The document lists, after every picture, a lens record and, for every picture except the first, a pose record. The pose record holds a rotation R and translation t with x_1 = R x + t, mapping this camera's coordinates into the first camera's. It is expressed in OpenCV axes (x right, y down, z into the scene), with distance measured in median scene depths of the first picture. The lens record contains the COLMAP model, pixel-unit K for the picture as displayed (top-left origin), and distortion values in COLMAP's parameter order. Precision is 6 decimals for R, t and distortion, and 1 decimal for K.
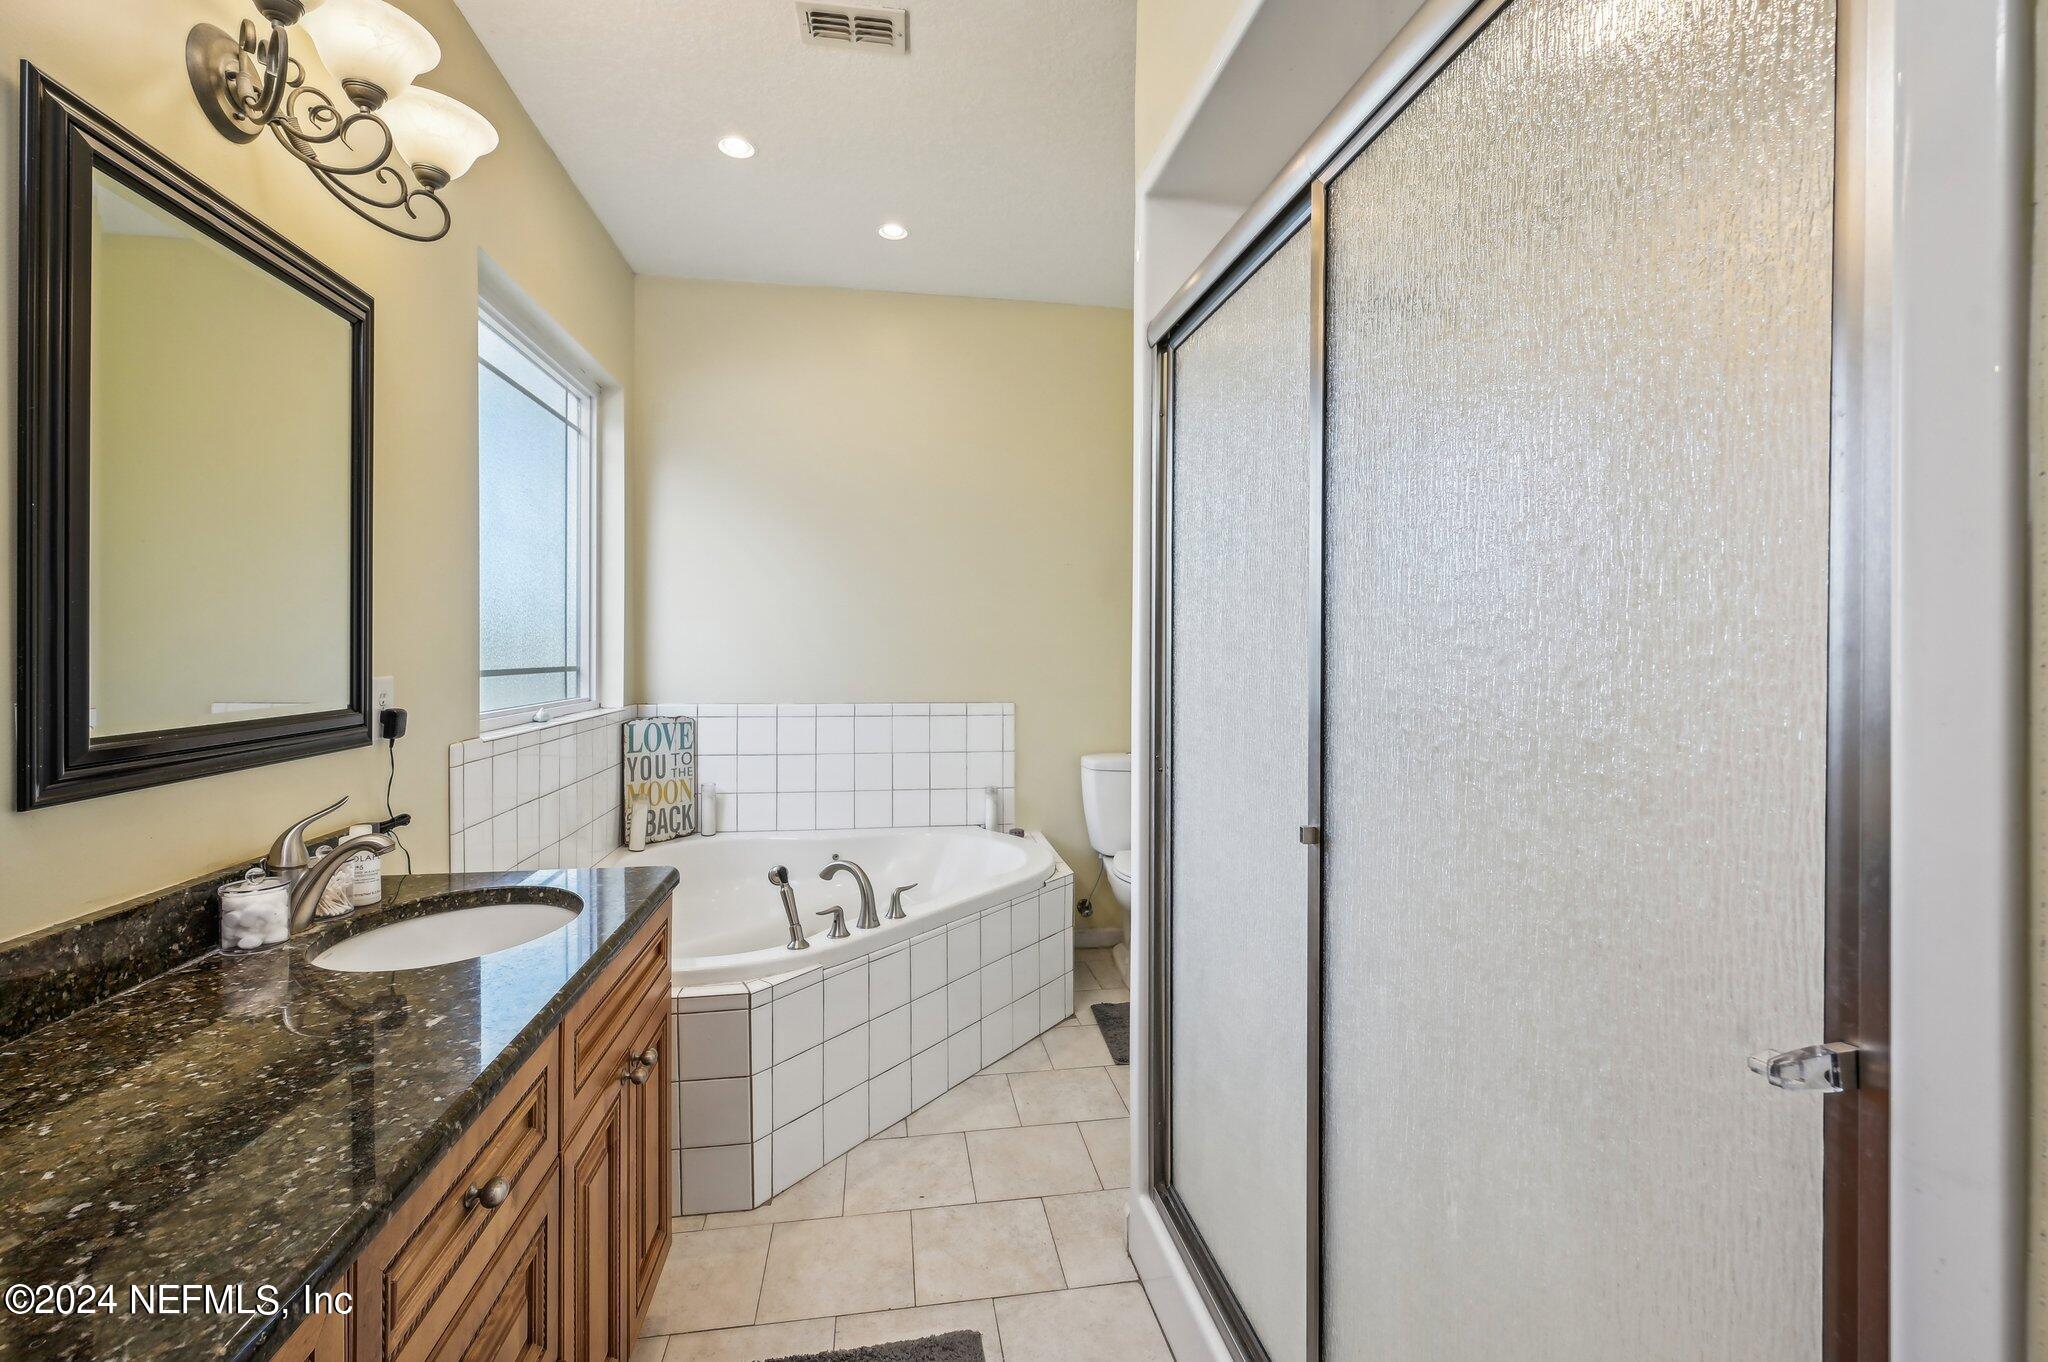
lens RADIAL K [[914.5, 0, 1043.3], [0, 914.5, 656.3], [0, 0, 1]] dist [0.017485, -0.001989]
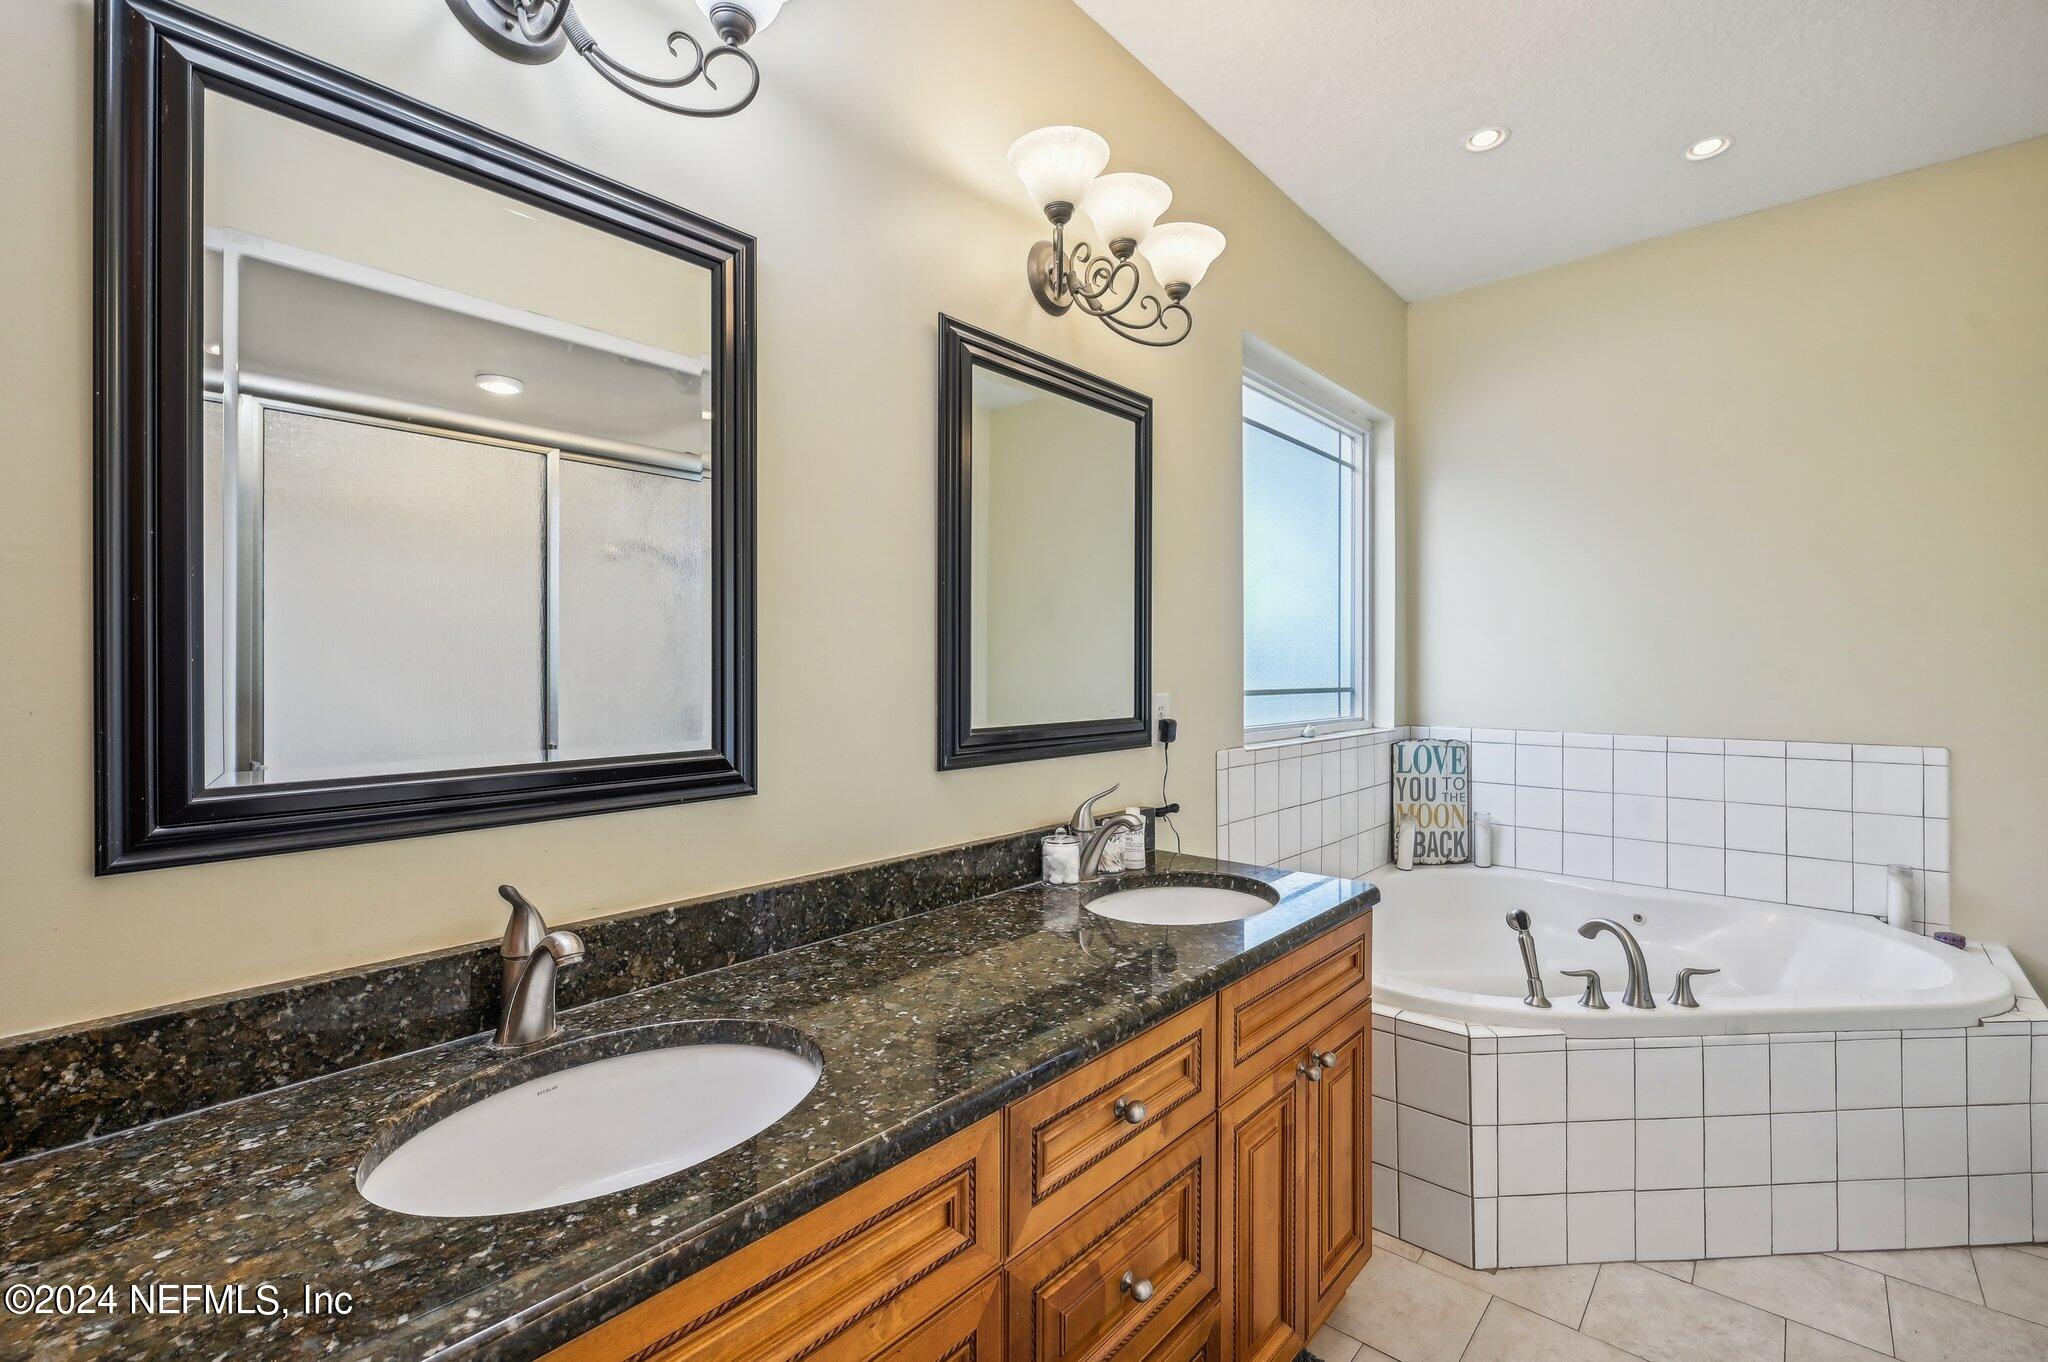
lens RADIAL K [[914.5, 0, 1030.2], [0, 914.5, 672.0], [0, 0, 1]] dist [0.017485, -0.001989]
pose [[0.637605, -0.002006, -0.770361, 0.141276], [-0.003890, 0.999975, -0.005823, 0.000587], [0.770354, 0.006709, 0.637581, 0.058759]]
